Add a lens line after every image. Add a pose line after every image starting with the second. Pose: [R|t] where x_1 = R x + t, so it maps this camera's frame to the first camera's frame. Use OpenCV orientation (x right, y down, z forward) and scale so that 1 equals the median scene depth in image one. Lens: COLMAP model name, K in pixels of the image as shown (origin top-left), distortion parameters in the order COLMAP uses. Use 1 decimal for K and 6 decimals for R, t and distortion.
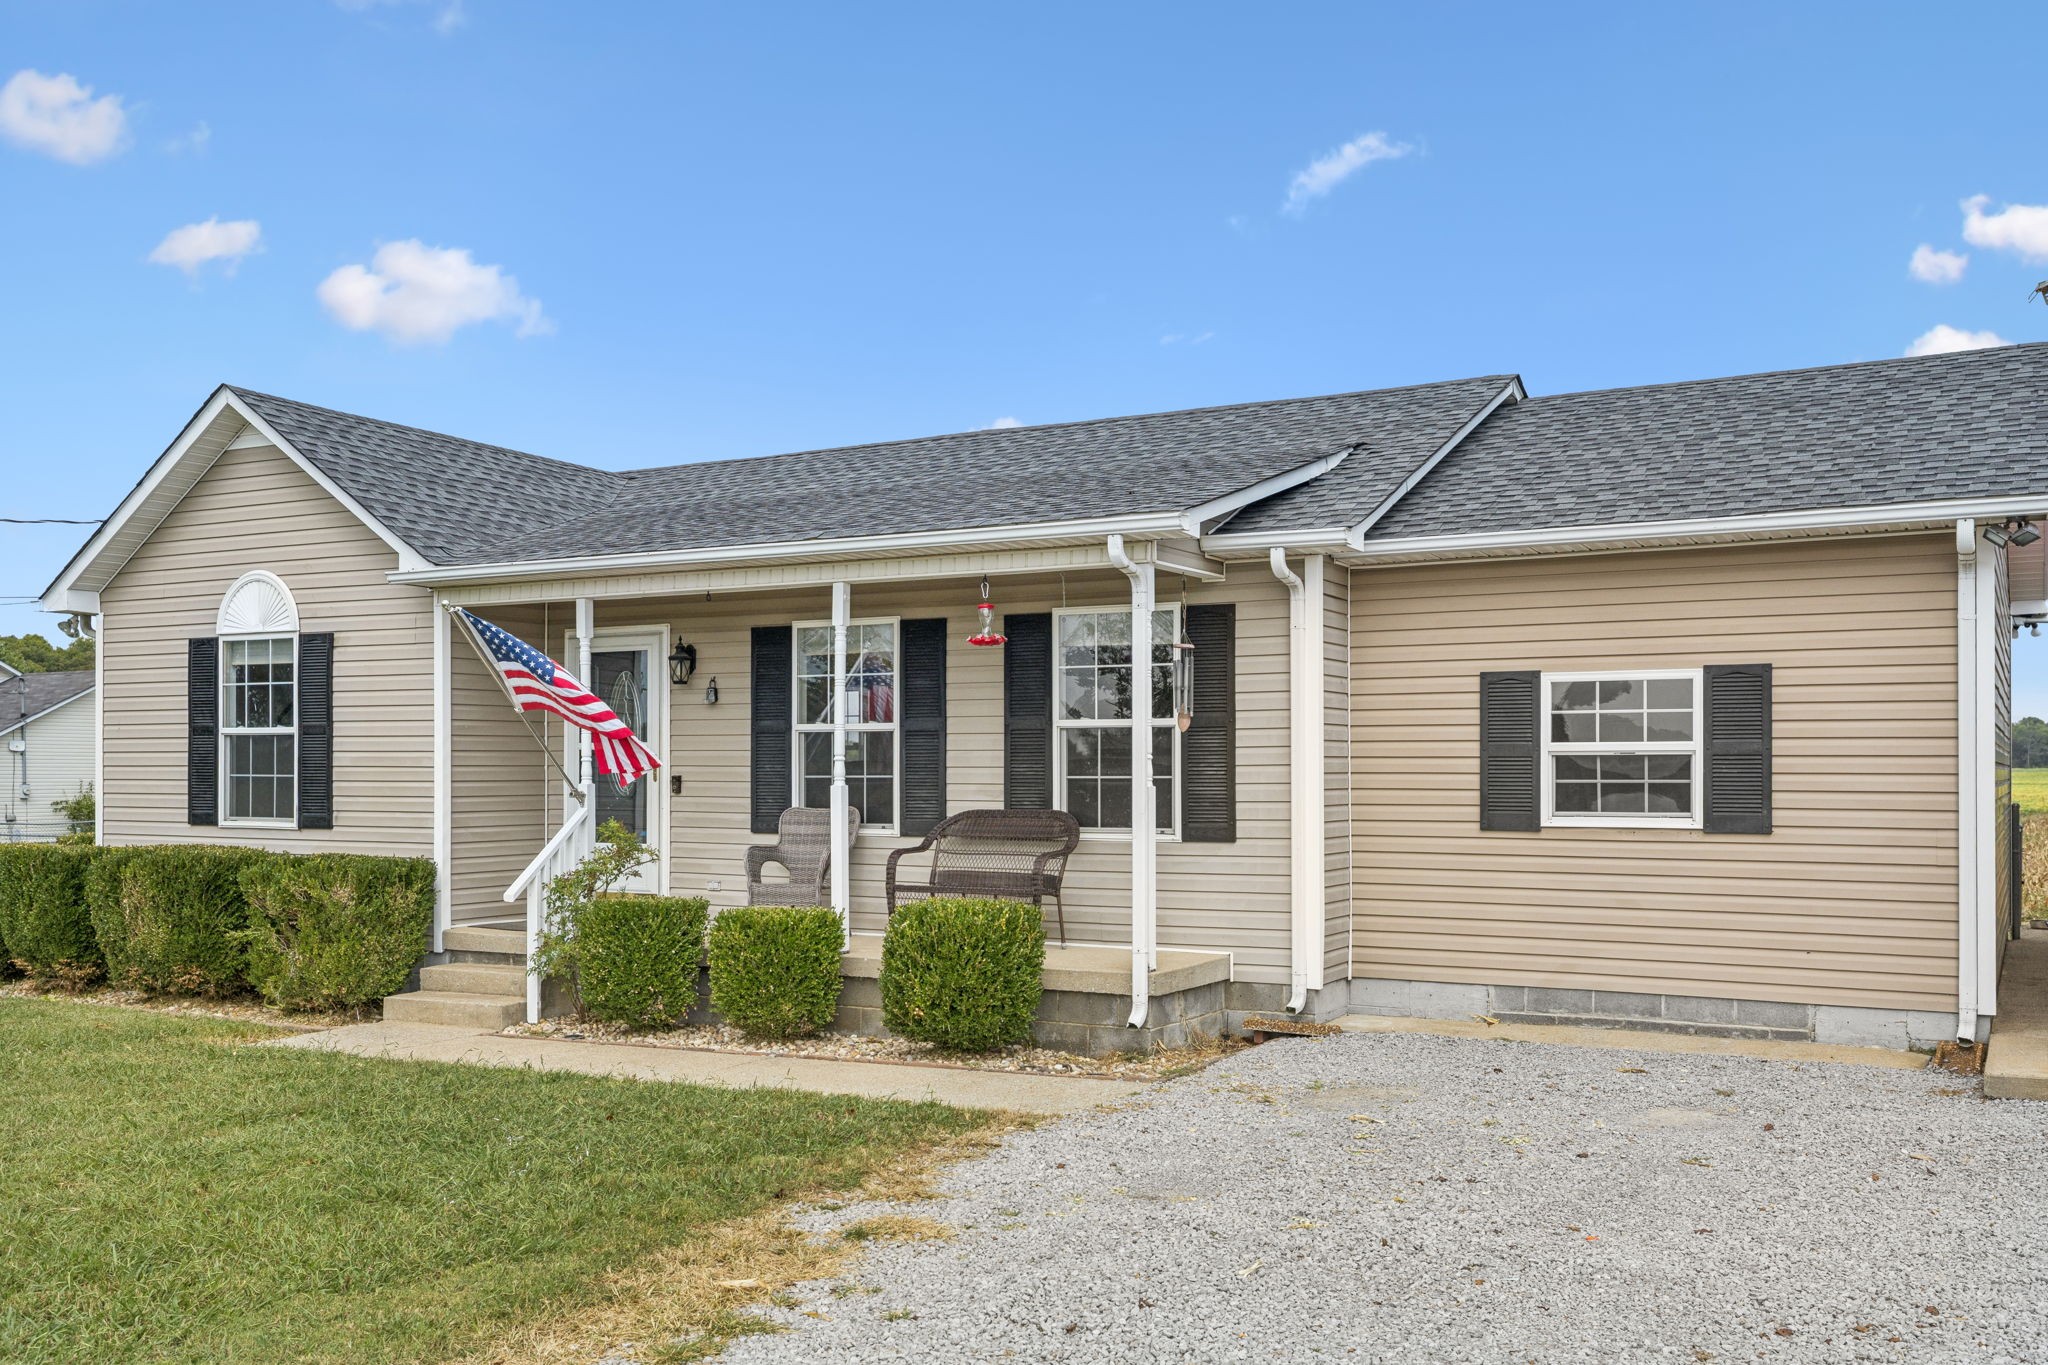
lens RADIAL K [[1884.6, 0, 964.7], [0, 1884.6, 788.9], [0, 0, 1]] dist [0.004843, 0.000078]
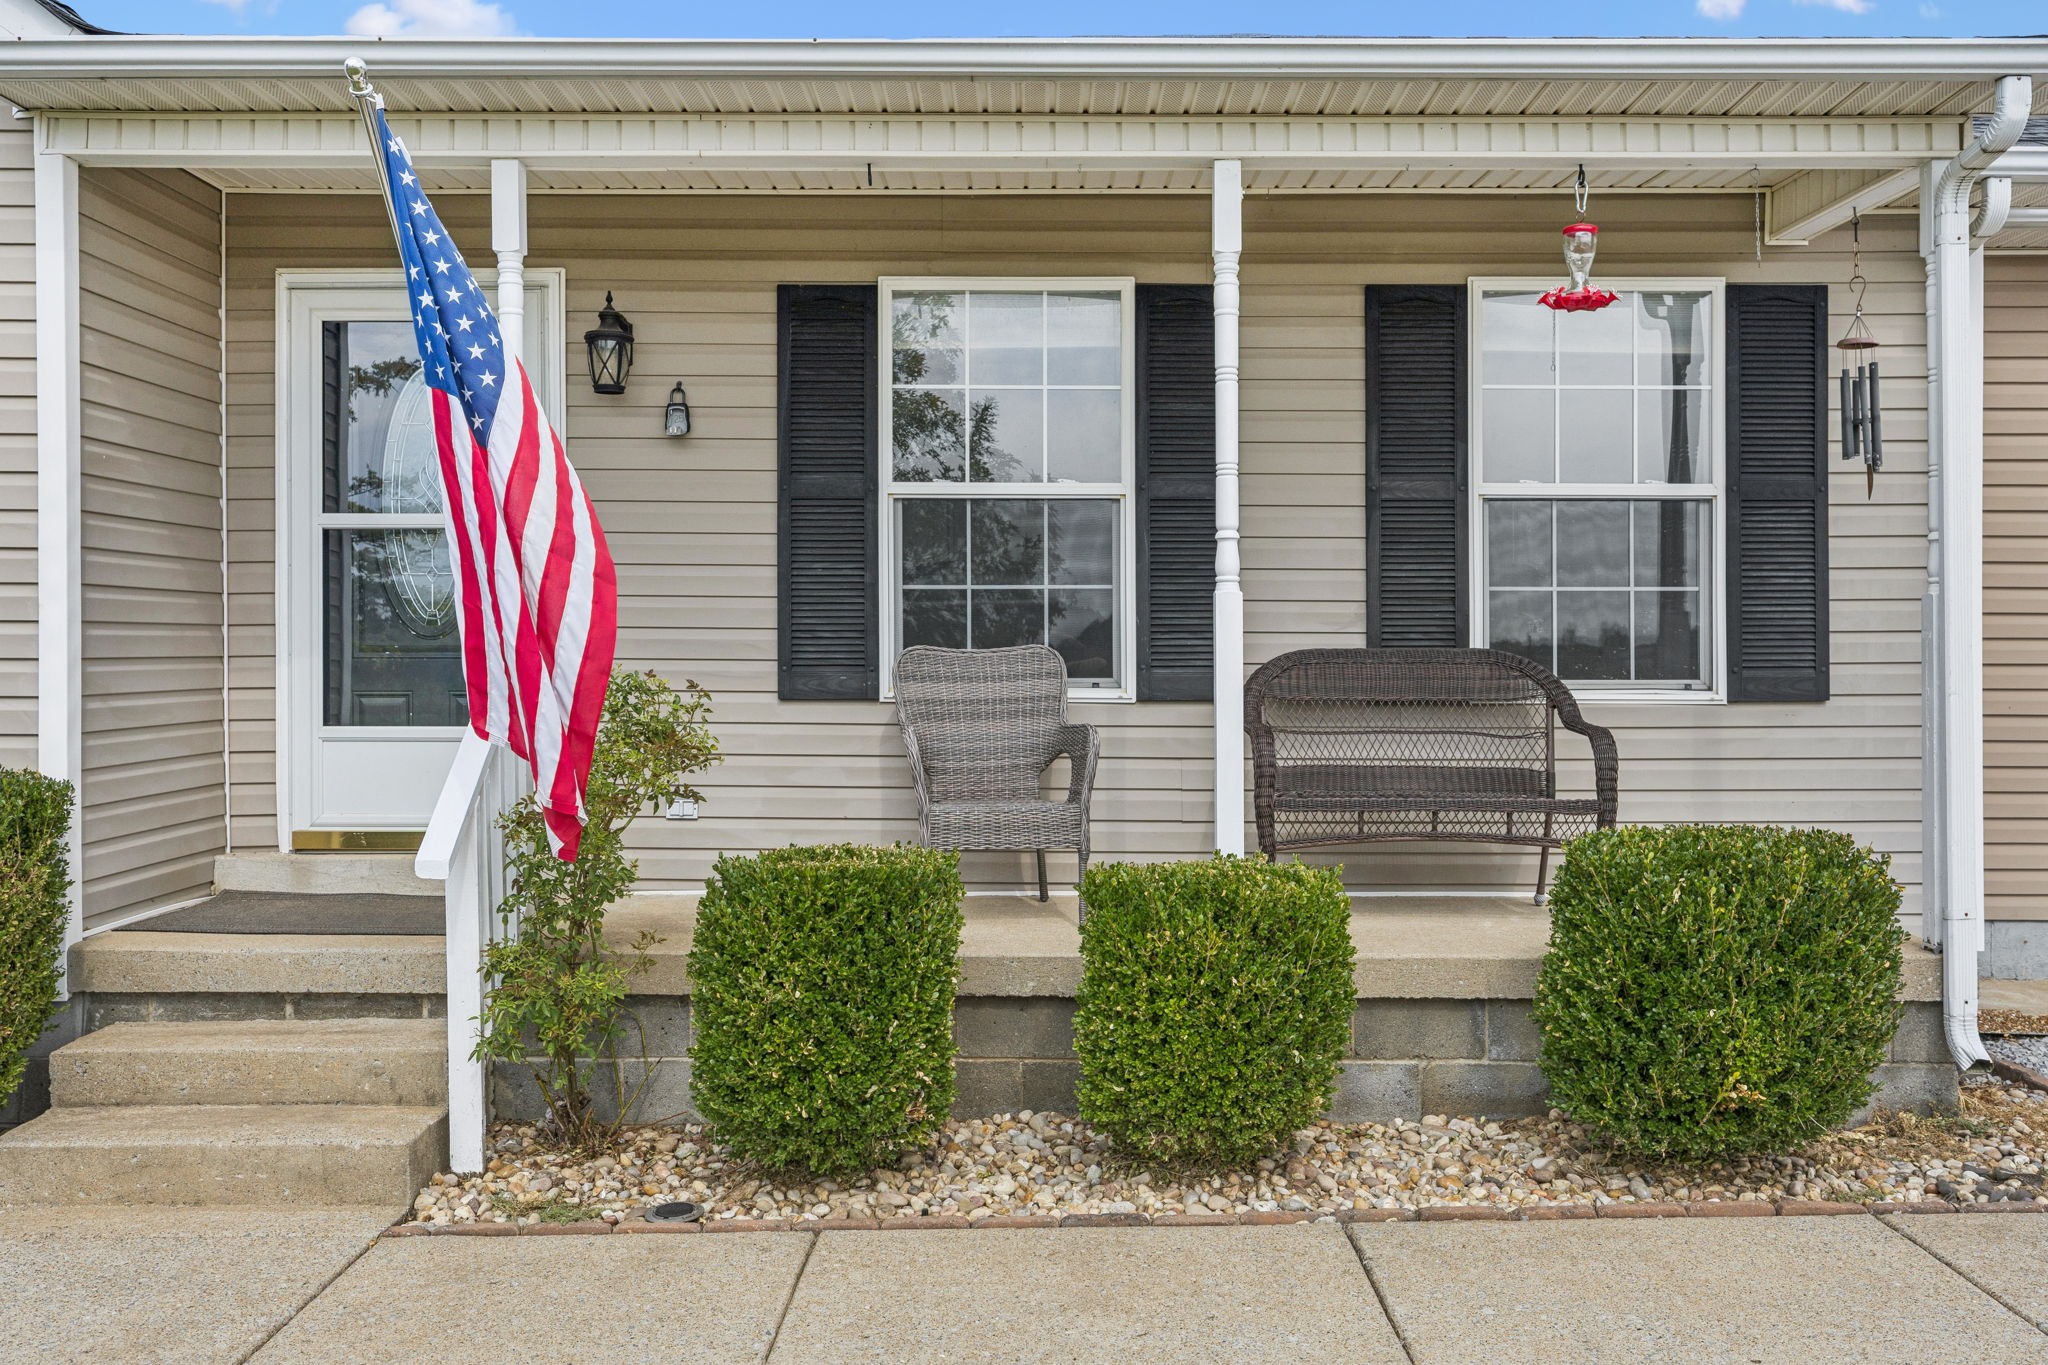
lens RADIAL K [[1774.2, 0, 1024.0], [0, 1774.2, 682.5], [0, 0, 1]] dist [0.003217, 0.003375]
pose [[0.863178, -0.003286, 0.504890, -0.311685], [0.002071, 0.999993, 0.002968, 0.018552], [-0.504896, -0.001516, 0.863179, 0.602360]]
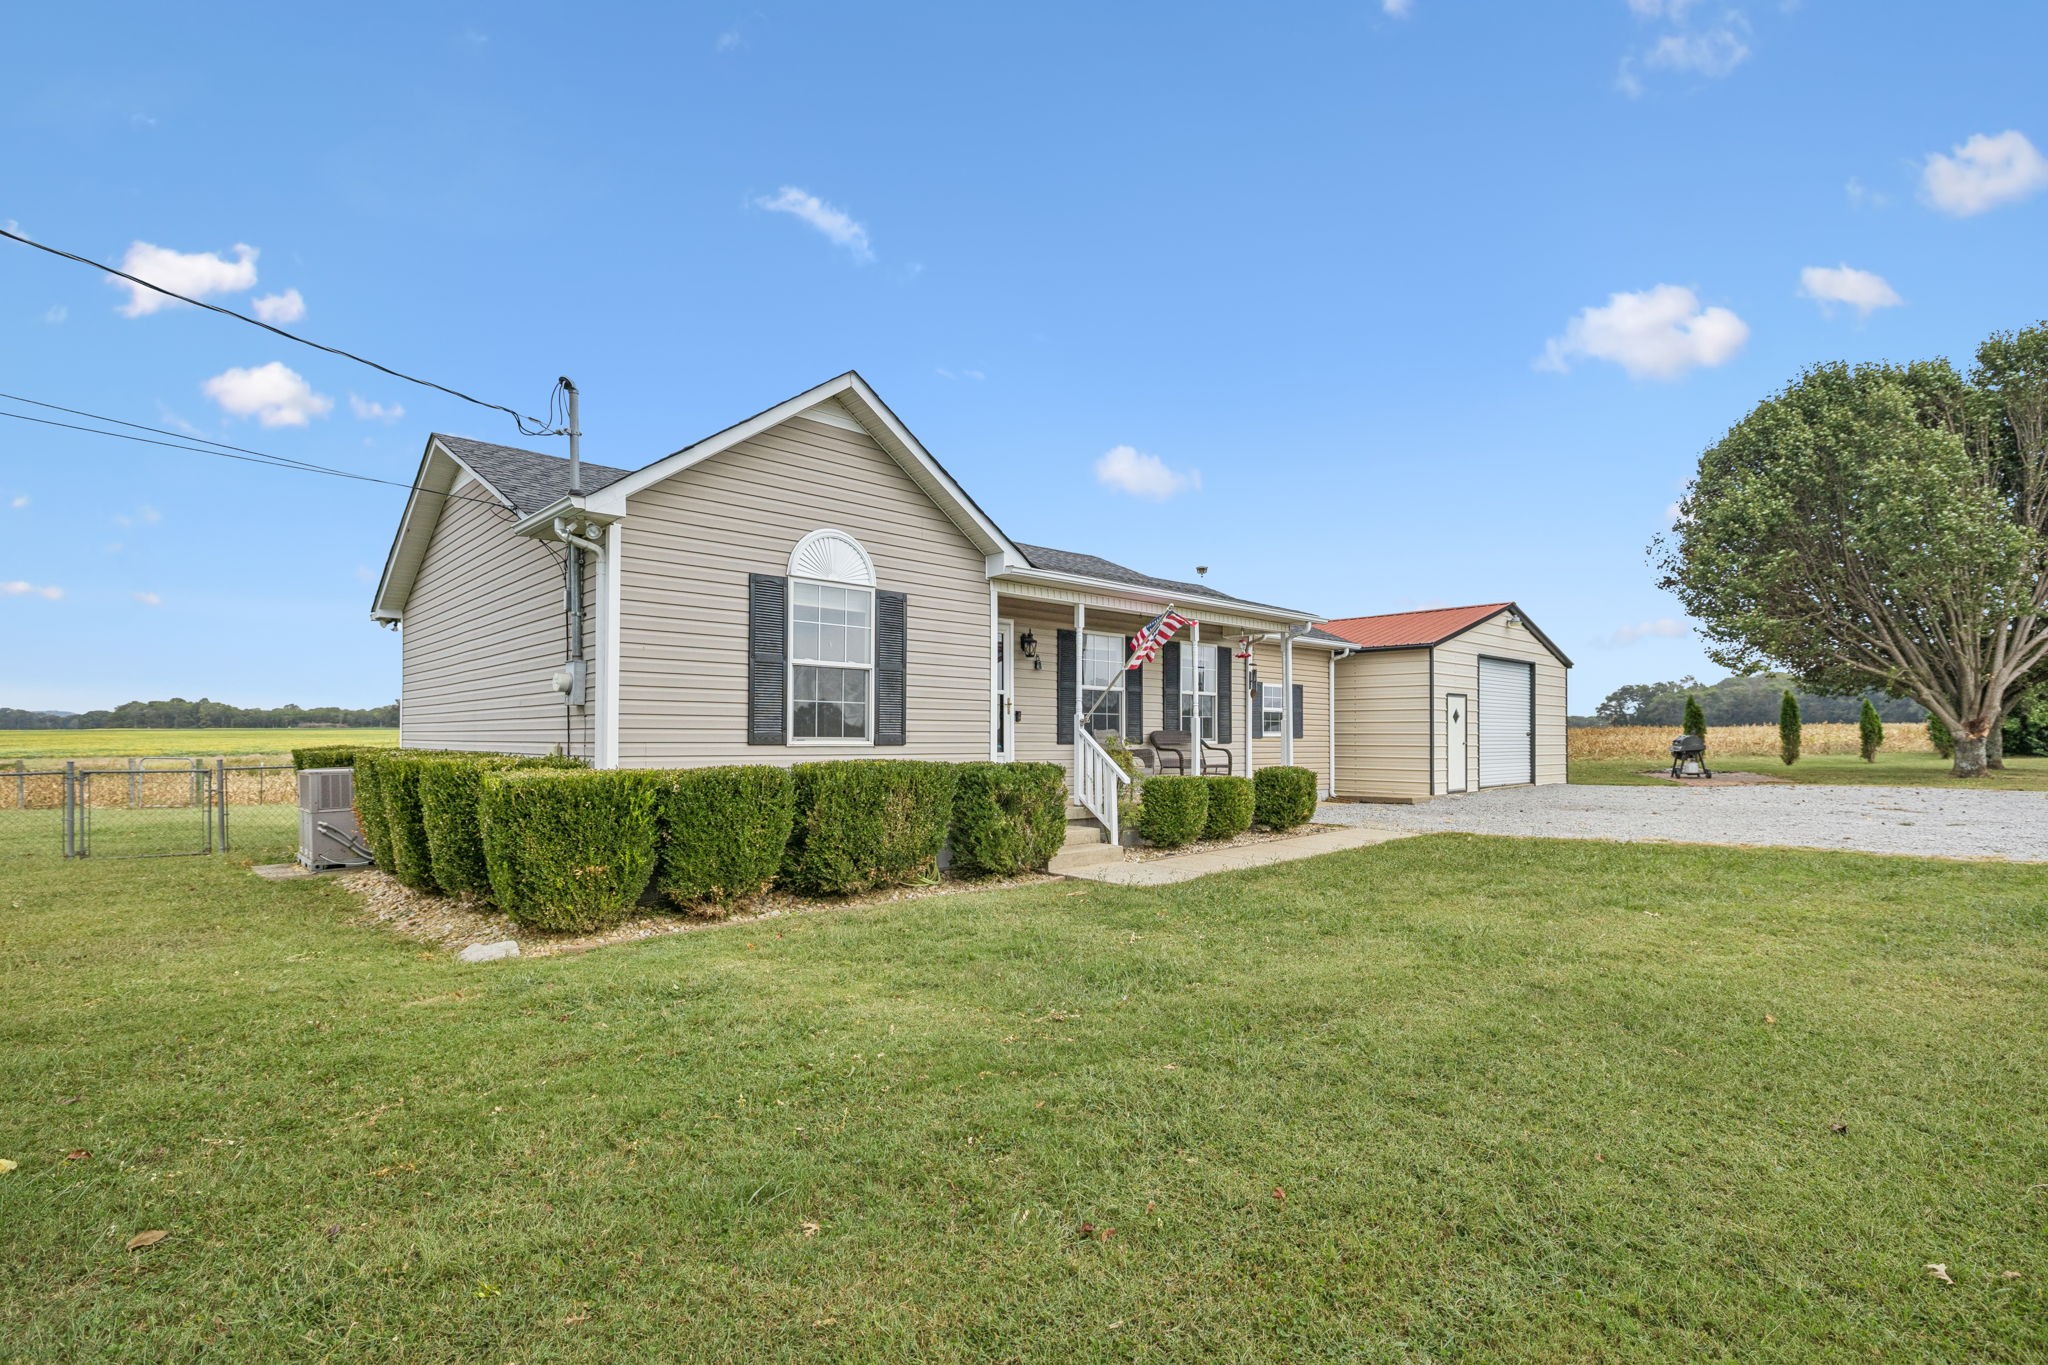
lens RADIAL K [[951.7, 0, 1054.5], [0, 951.7, 731.5], [0, 0, 1]] dist [-0.000125, 0.000072]
pose [[0.275685, 0.005295, 0.961233, -1.041910], [0.004780, 0.999965, -0.006879, 0.018510], [-0.961236, 0.006491, 0.275650, 0.804198]]
